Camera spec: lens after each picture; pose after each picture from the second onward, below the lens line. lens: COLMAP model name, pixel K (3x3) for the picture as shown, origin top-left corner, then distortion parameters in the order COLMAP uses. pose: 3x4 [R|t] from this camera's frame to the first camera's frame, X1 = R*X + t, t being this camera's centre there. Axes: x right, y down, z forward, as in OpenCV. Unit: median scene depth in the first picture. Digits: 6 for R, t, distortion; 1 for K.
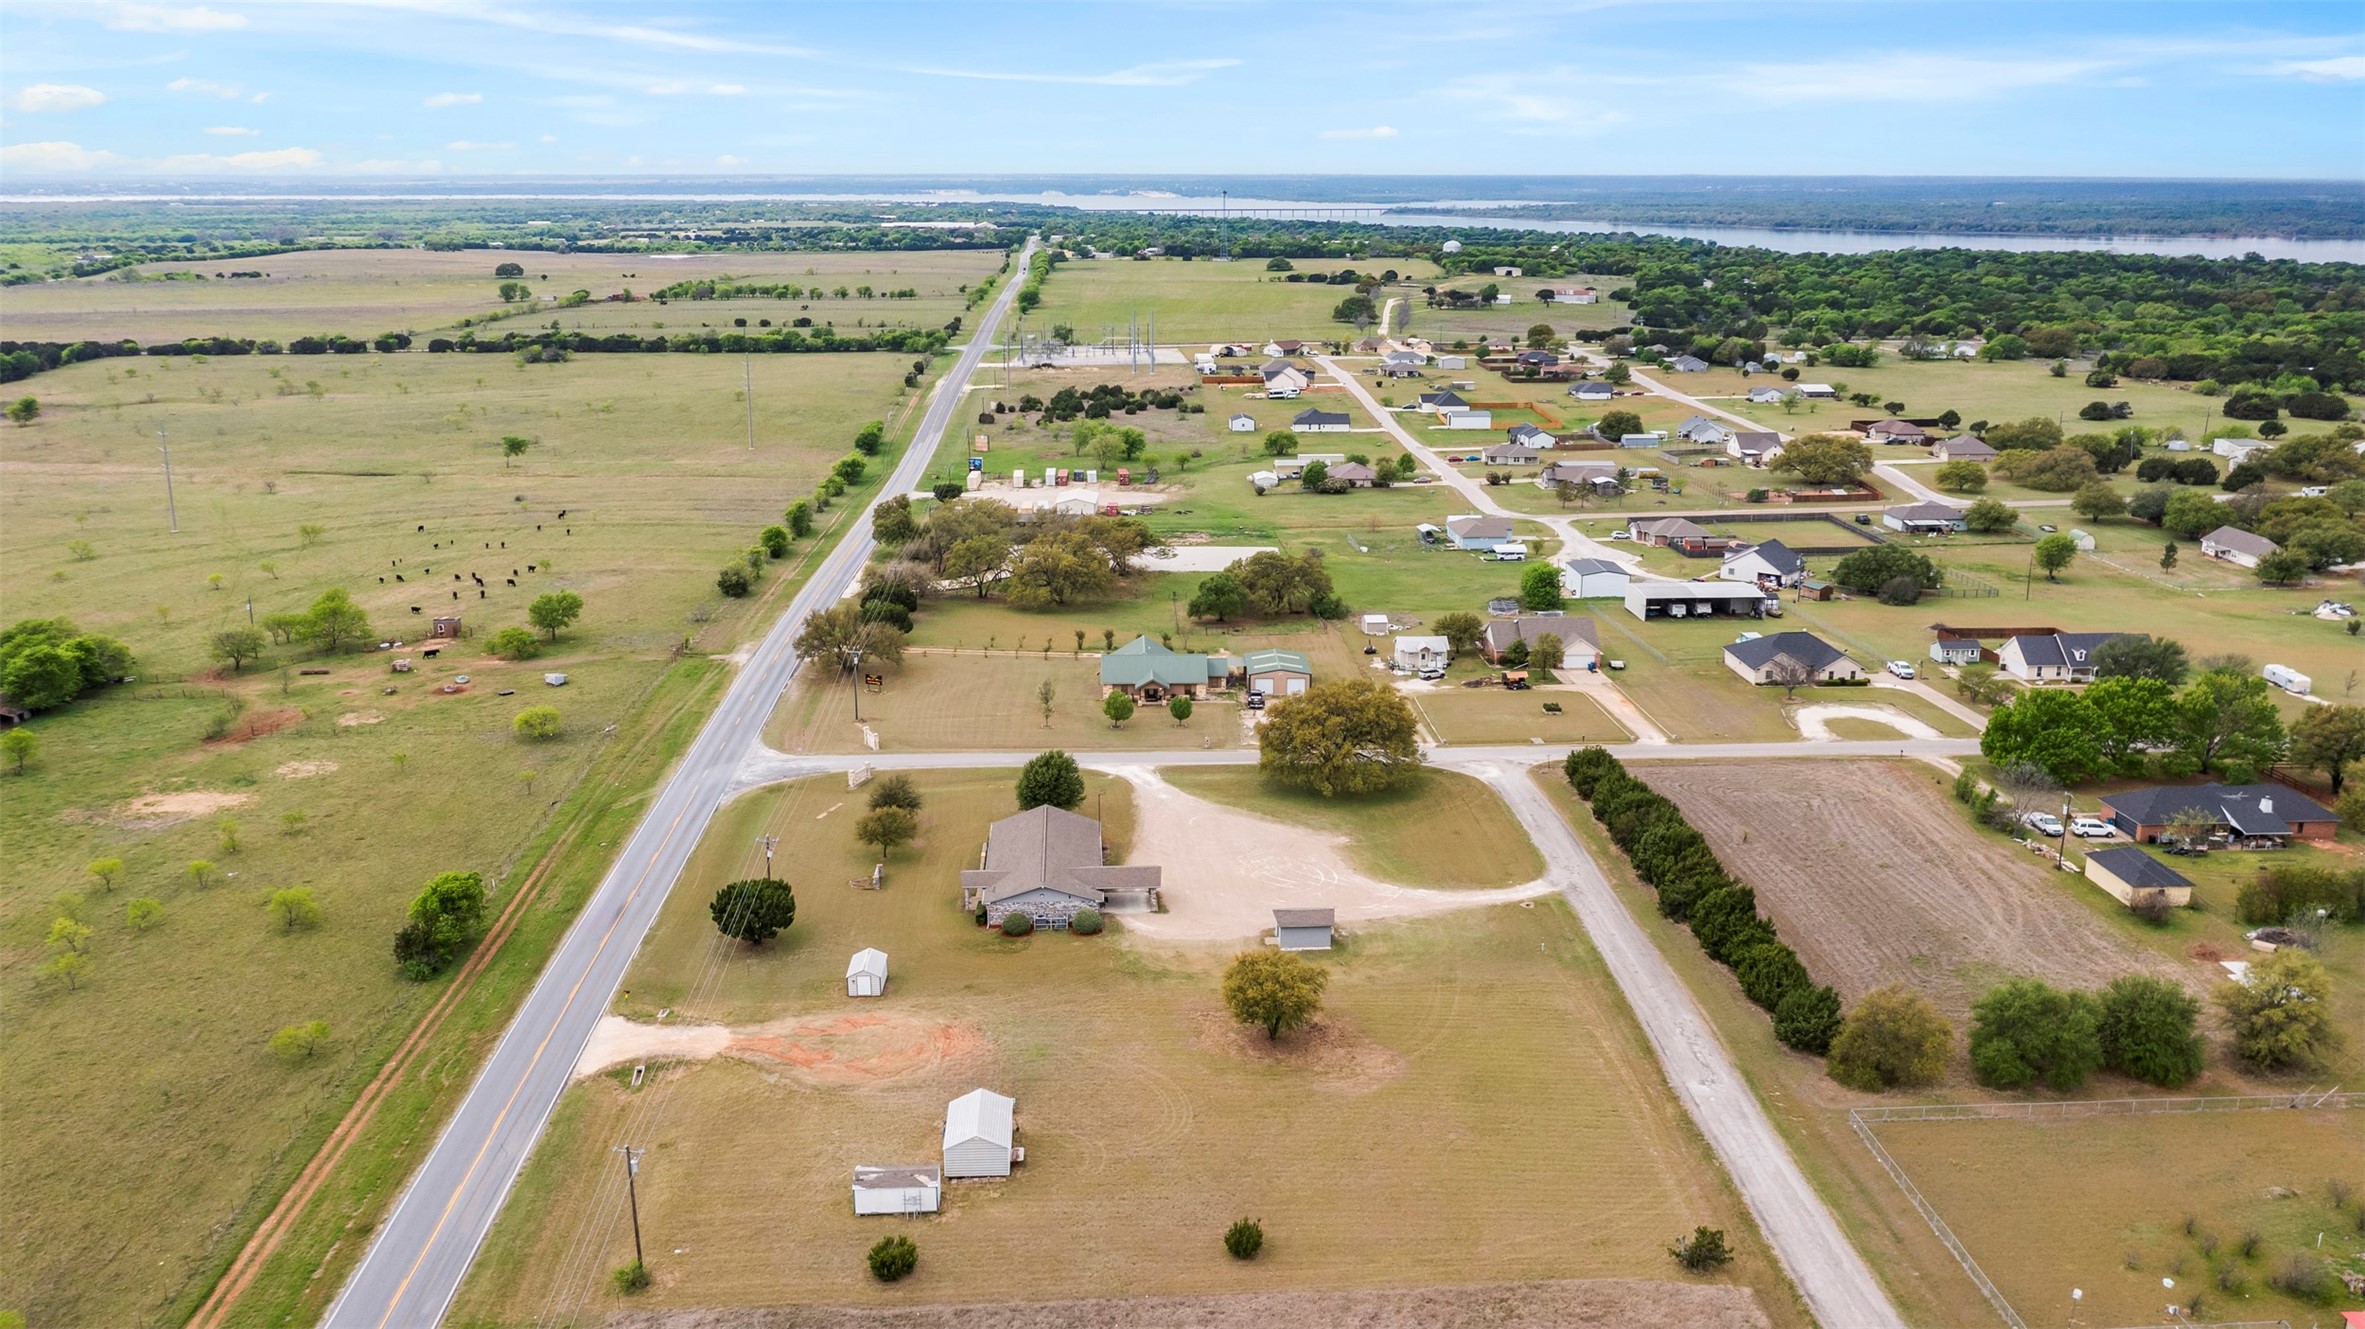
lens RADIAL K [[1873.9, 0, 1182.5], [0, 1873.9, 664.5], [0, 0, 1]] dist [-0.026227, 0.008720]
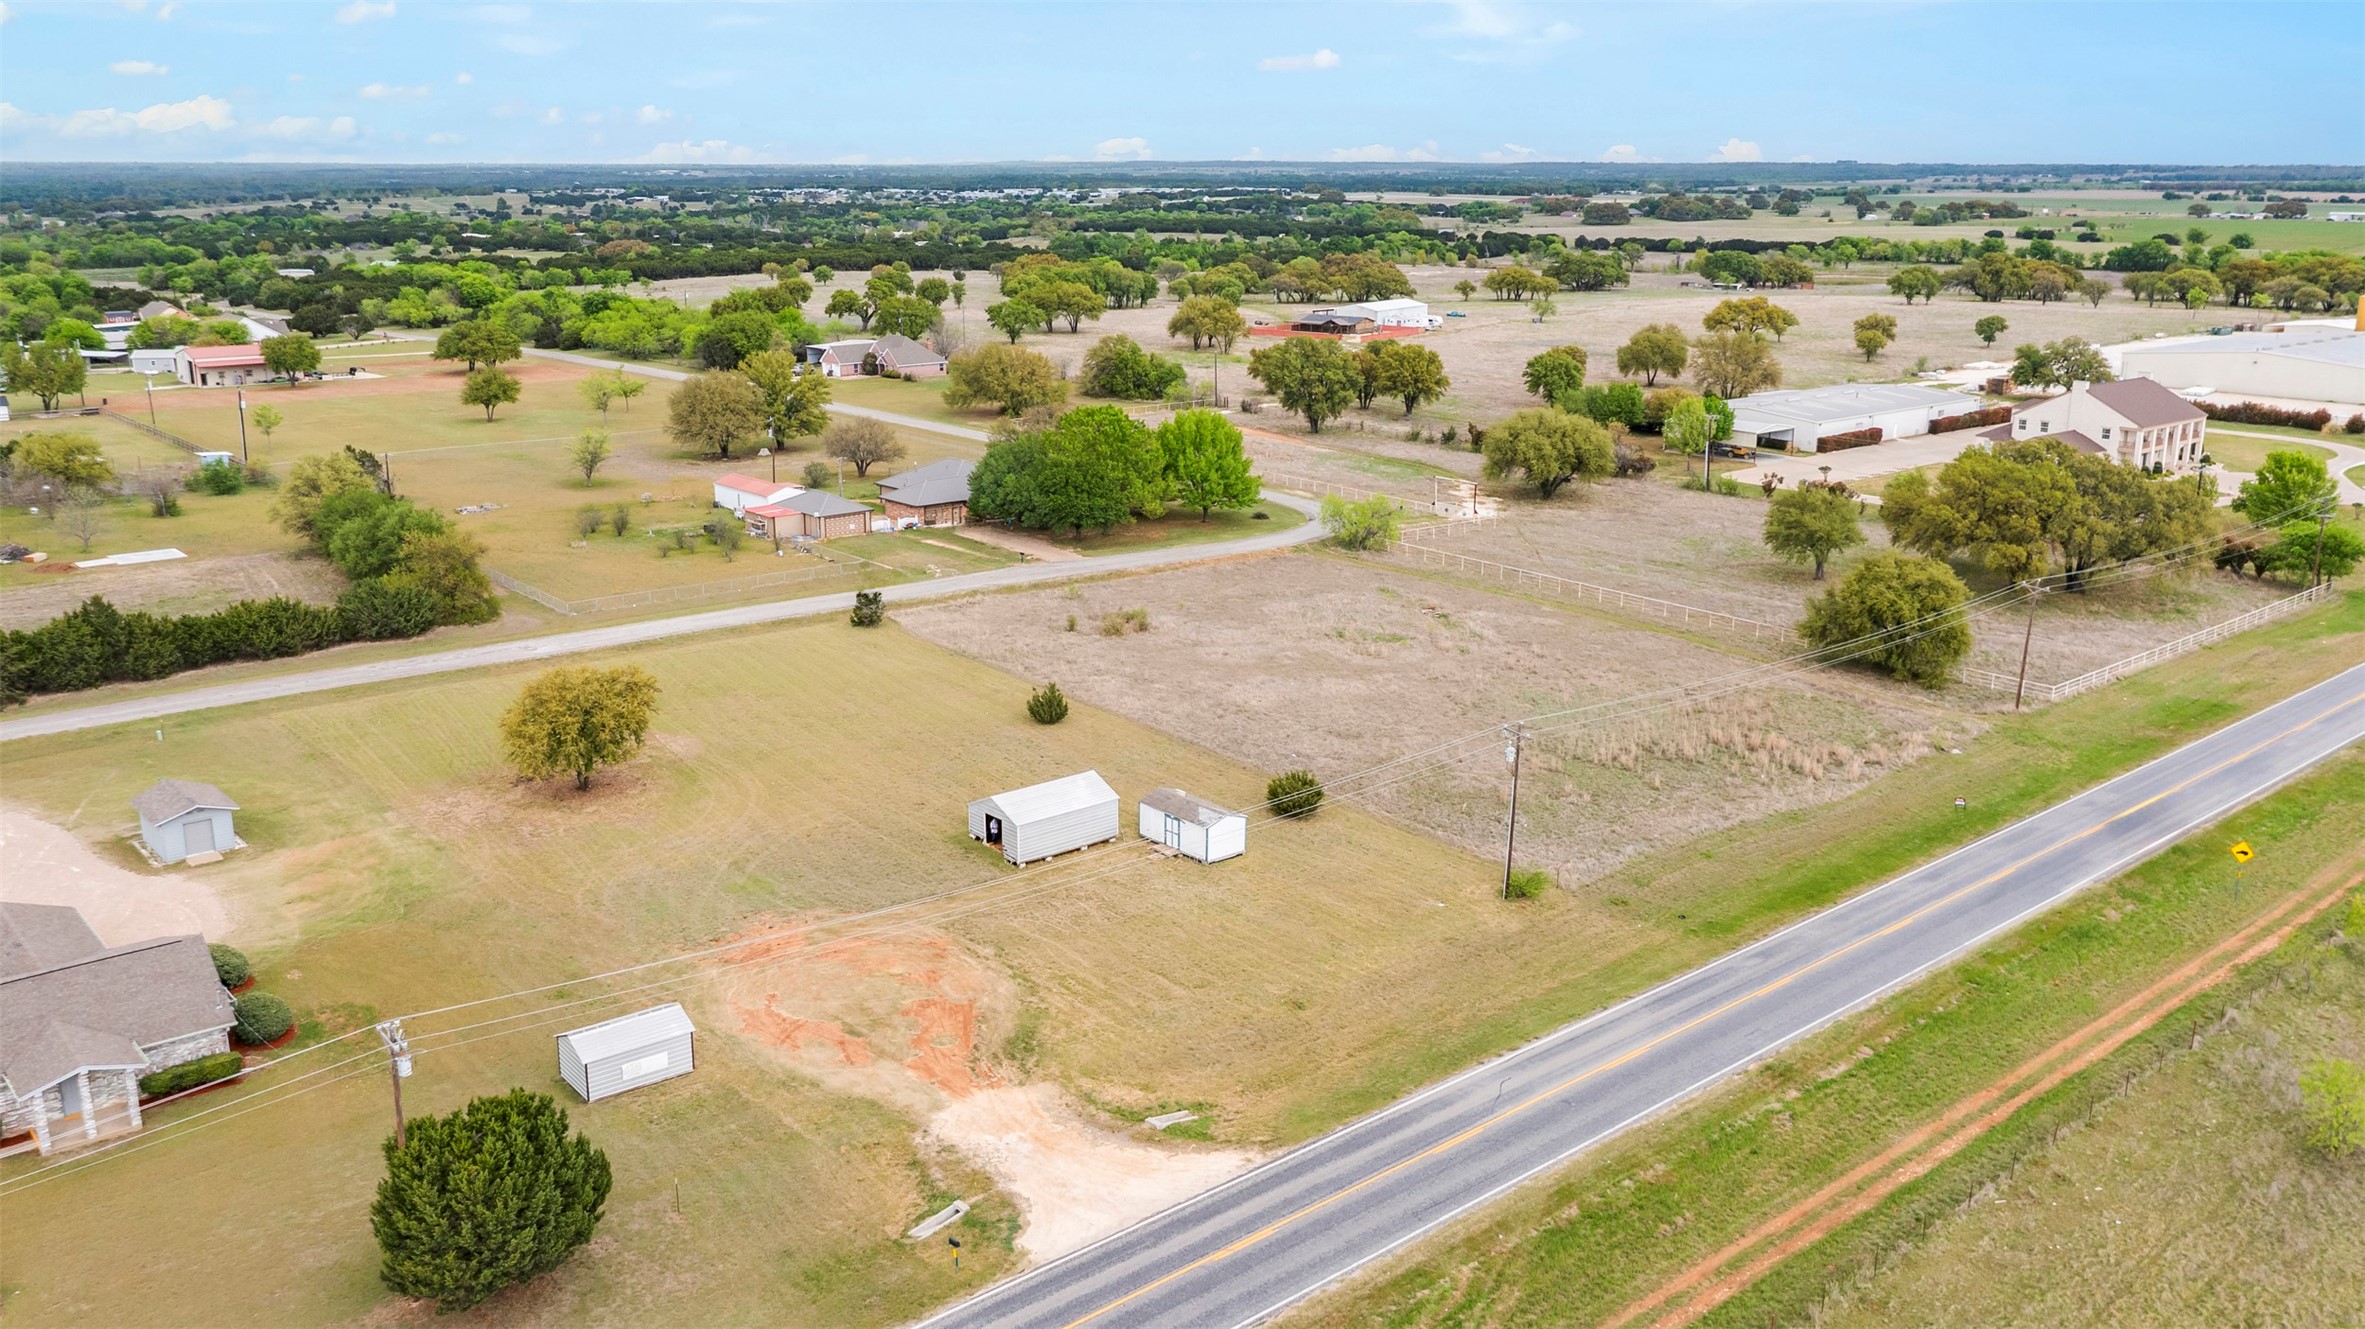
lens RADIAL K [[1873.9, 0, 1182.5], [0, 1873.9, 664.5], [0, 0, 1]] dist [-0.026227, 0.008720]
pose [[-0.609932, -0.210931, 0.763866, -0.617430], [0.191484, 0.896132, 0.400351, -0.086211], [-0.768971, 0.390455, -0.506190, 1.140722]]
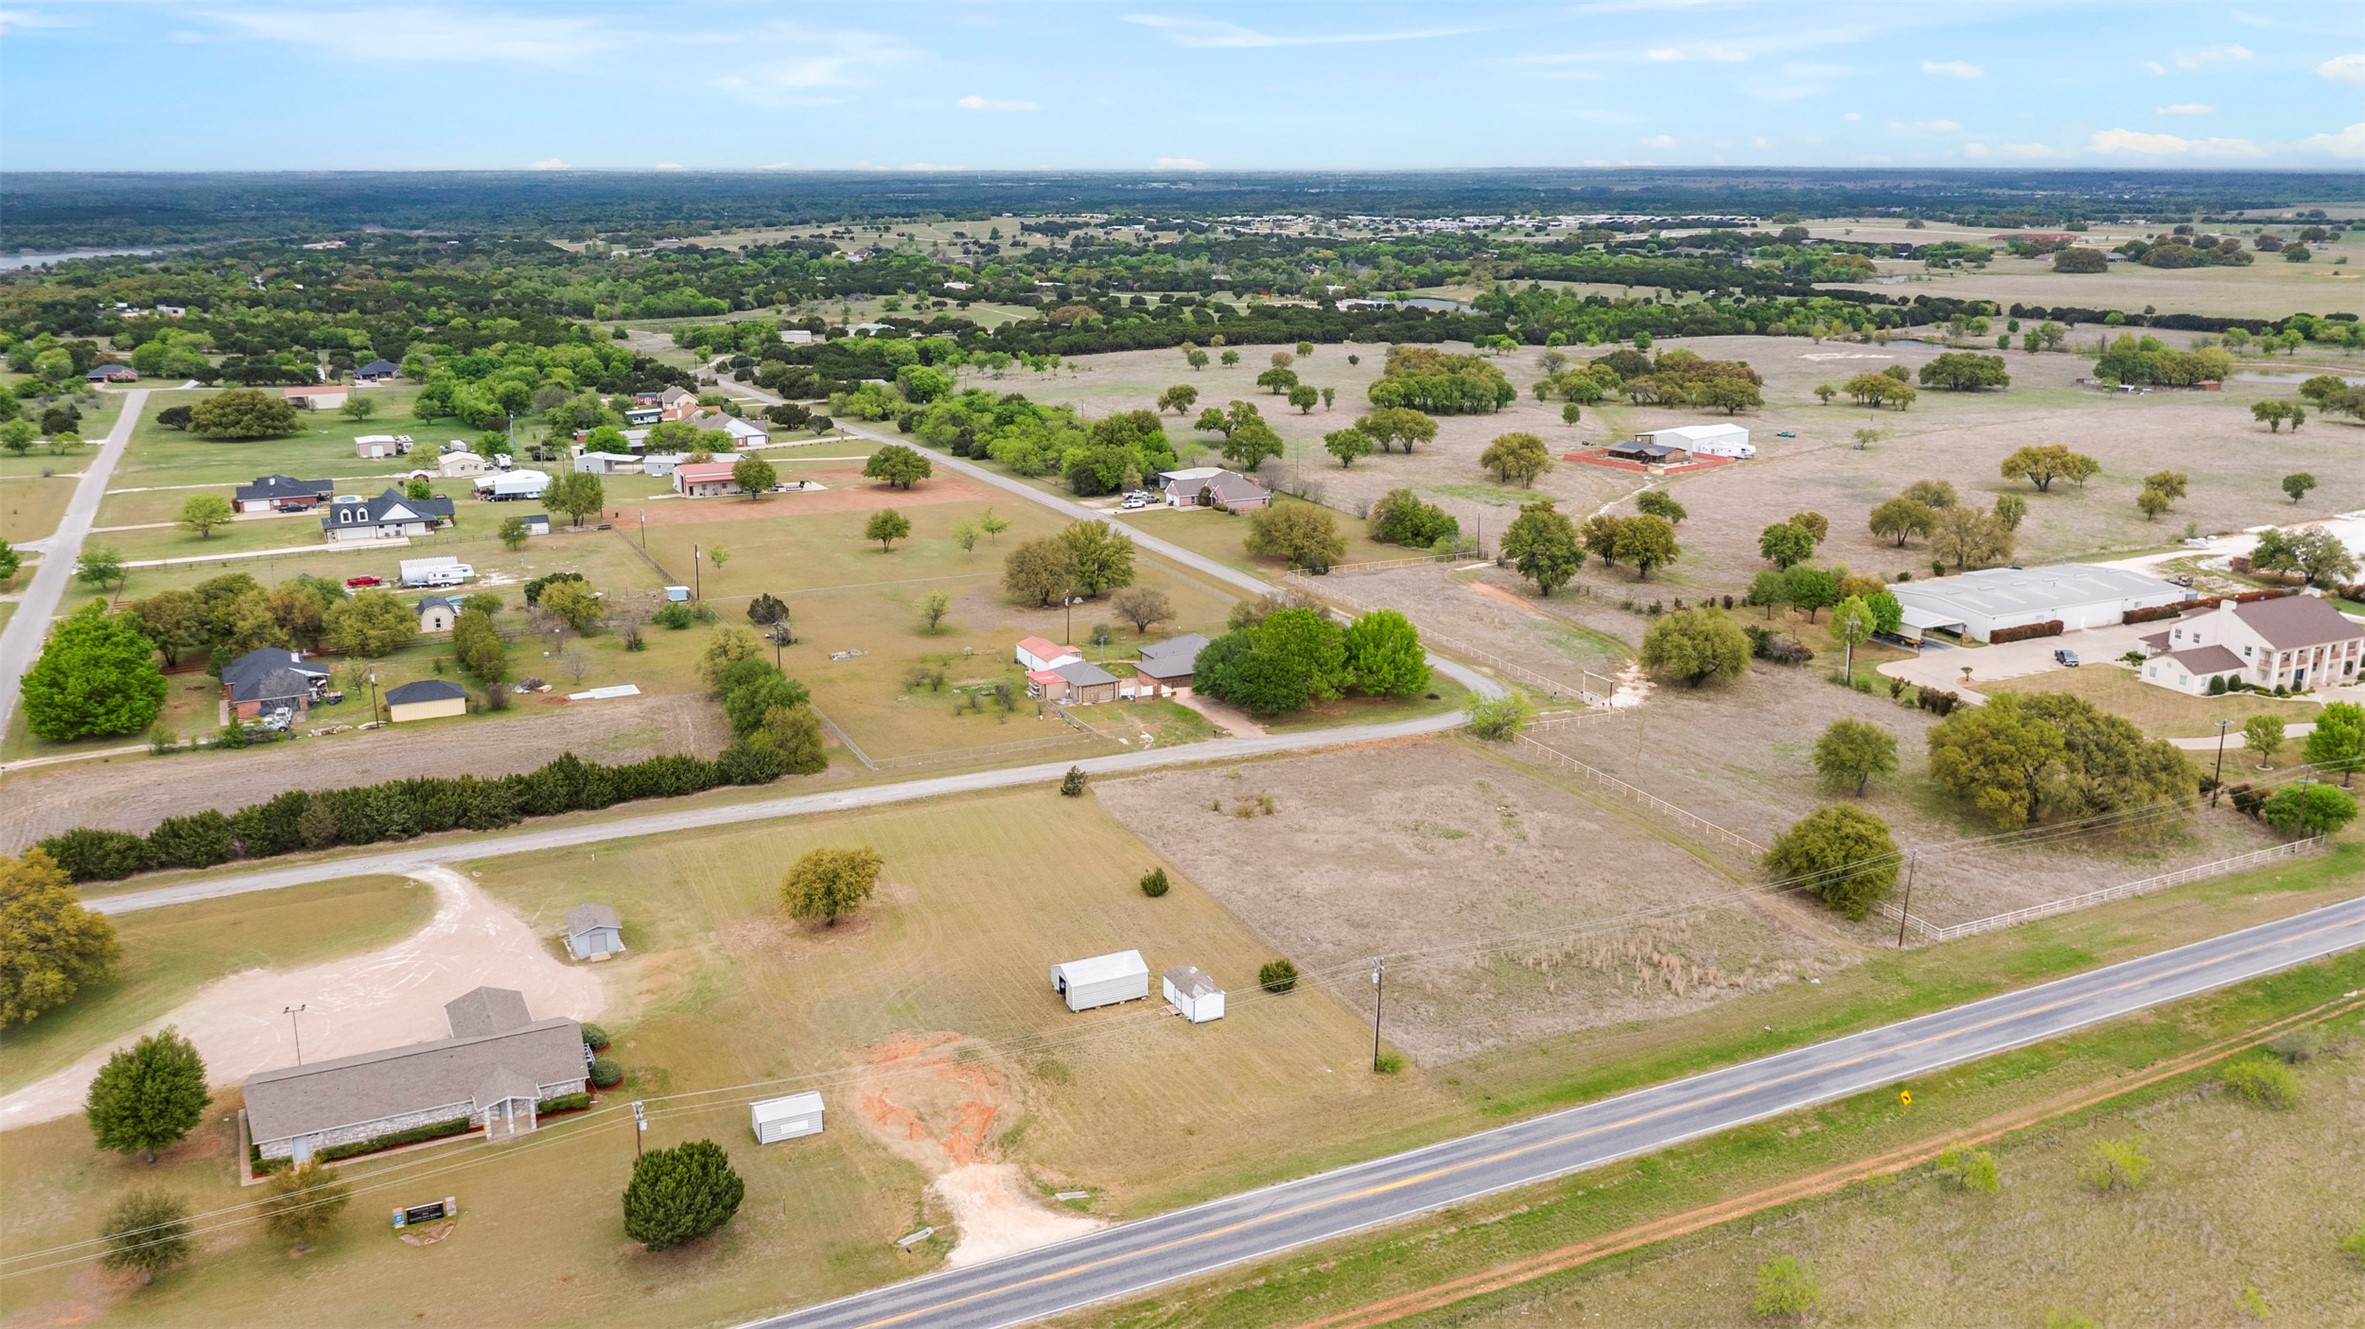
lens RADIAL K [[1873.9, 0, 1182.5], [0, 1873.9, 664.5], [0, 0, 1]] dist [-0.026227, 0.008720]
pose [[-0.391646, -0.242915, 0.887471, -0.965604], [0.226991, 0.909203, 0.349036, -0.278712], [-0.891677, 0.338146, -0.300946, 1.071511]]
